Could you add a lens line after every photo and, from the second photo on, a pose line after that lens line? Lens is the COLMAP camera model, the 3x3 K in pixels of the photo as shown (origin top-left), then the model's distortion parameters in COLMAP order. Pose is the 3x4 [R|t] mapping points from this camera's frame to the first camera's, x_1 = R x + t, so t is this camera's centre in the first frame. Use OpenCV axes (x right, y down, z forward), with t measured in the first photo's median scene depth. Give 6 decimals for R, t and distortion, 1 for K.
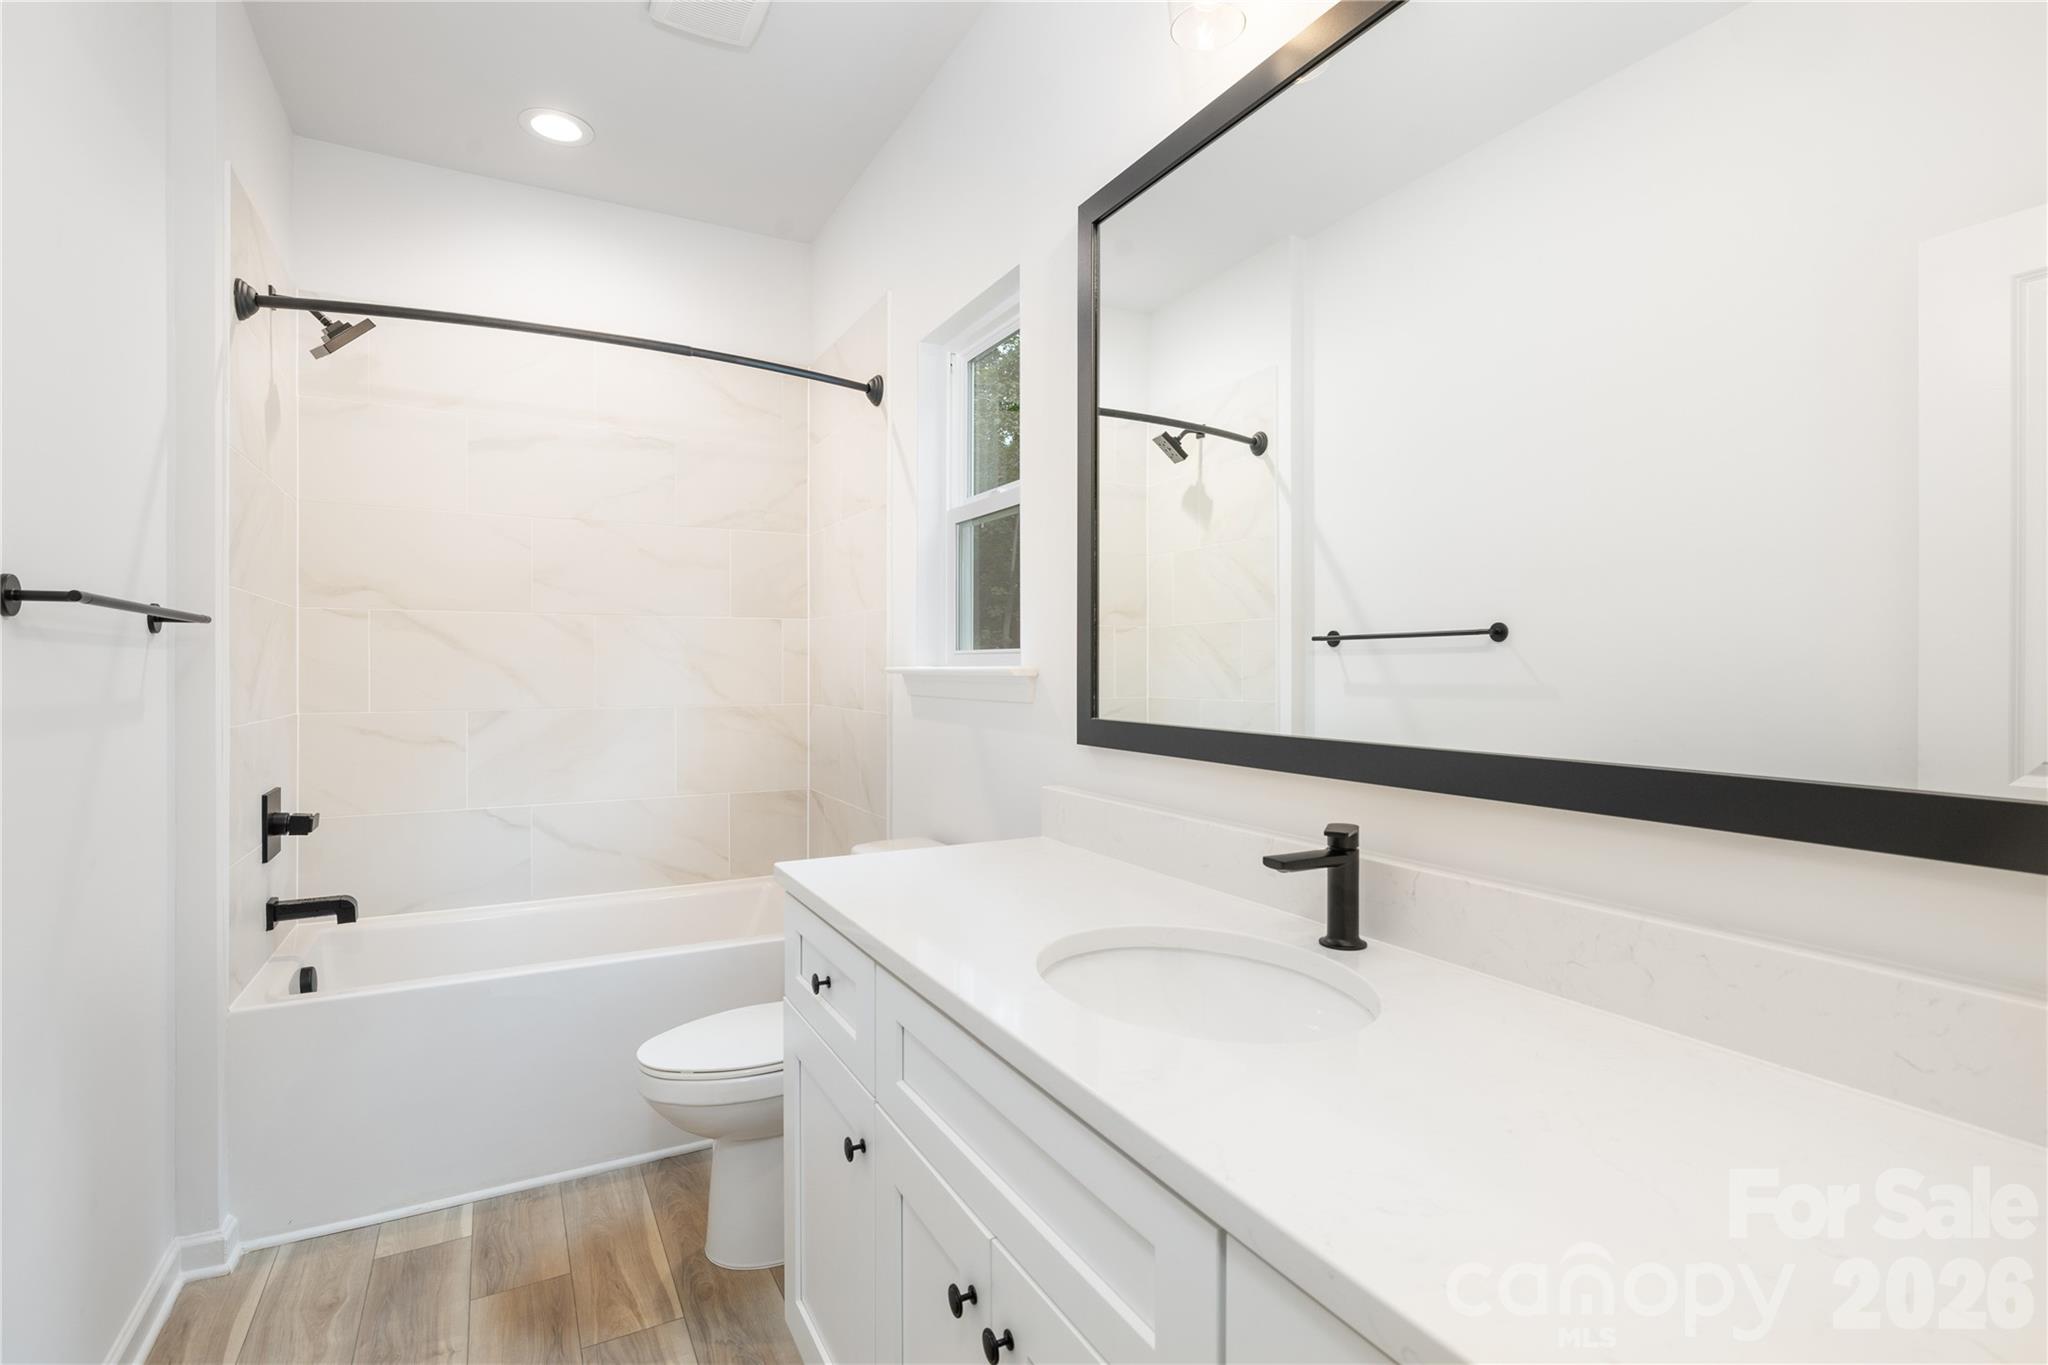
lens RADIAL K [[948.9, 0, 1024.0], [0, 948.9, 682.5], [0, 0, 1]] dist [-0.000733, 0.000087]
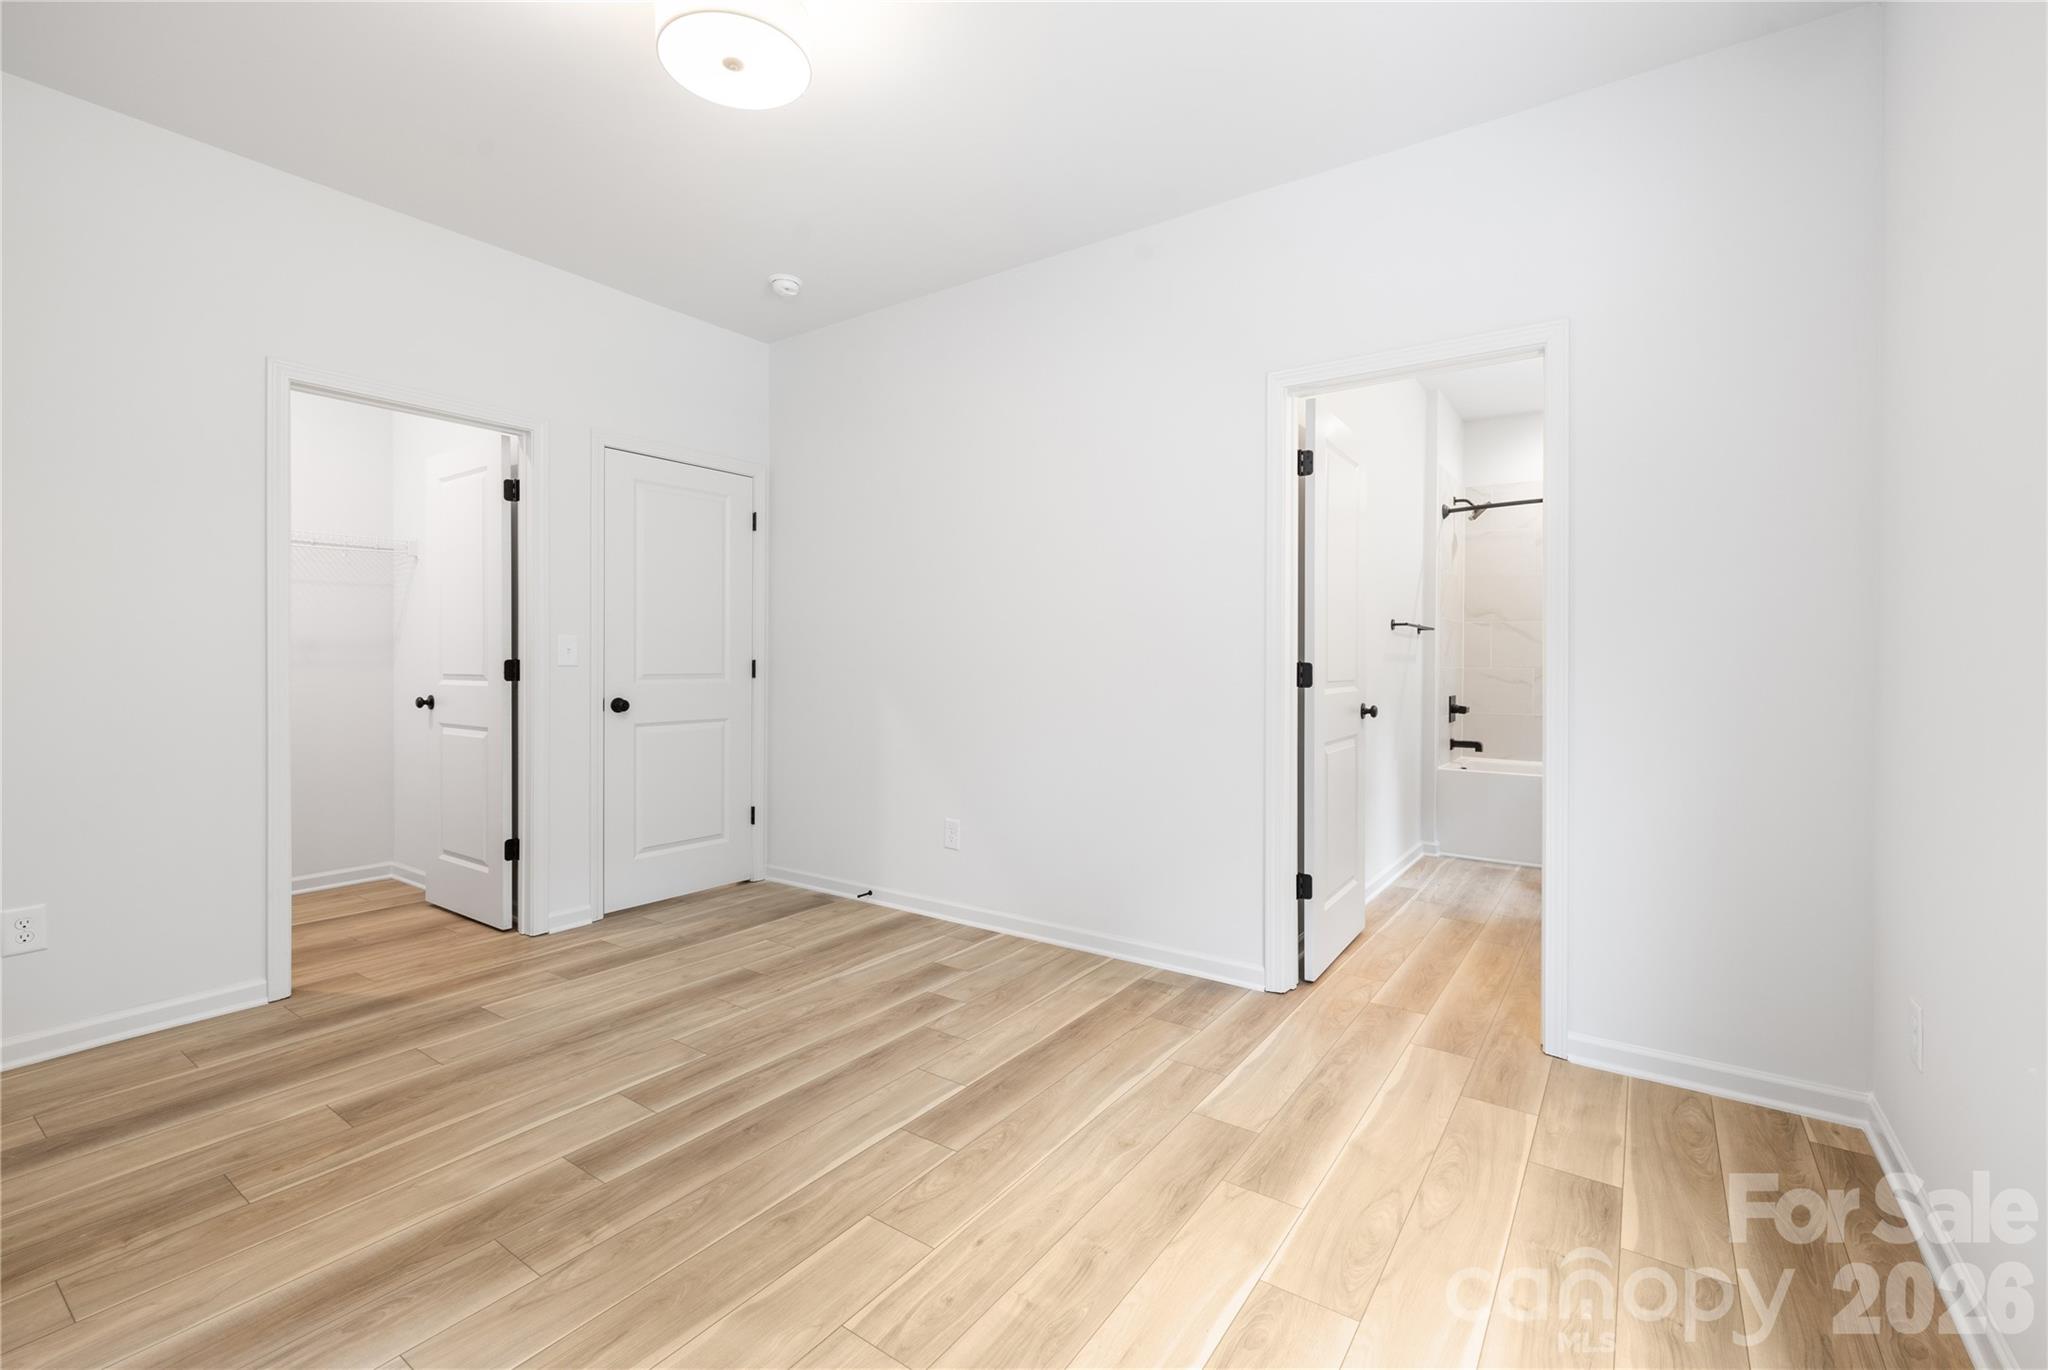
lens RADIAL K [[870.2, 0, 1063.1], [0, 870.2, 646.3], [0, 0, 1]] dist [-0.000296, -0.000026]
pose [[0.447430, -0.010920, -0.894252, 0.832142], [-0.021070, 0.999519, -0.022748, 0.058392], [0.894071, 0.029020, 0.446985, -0.986560]]
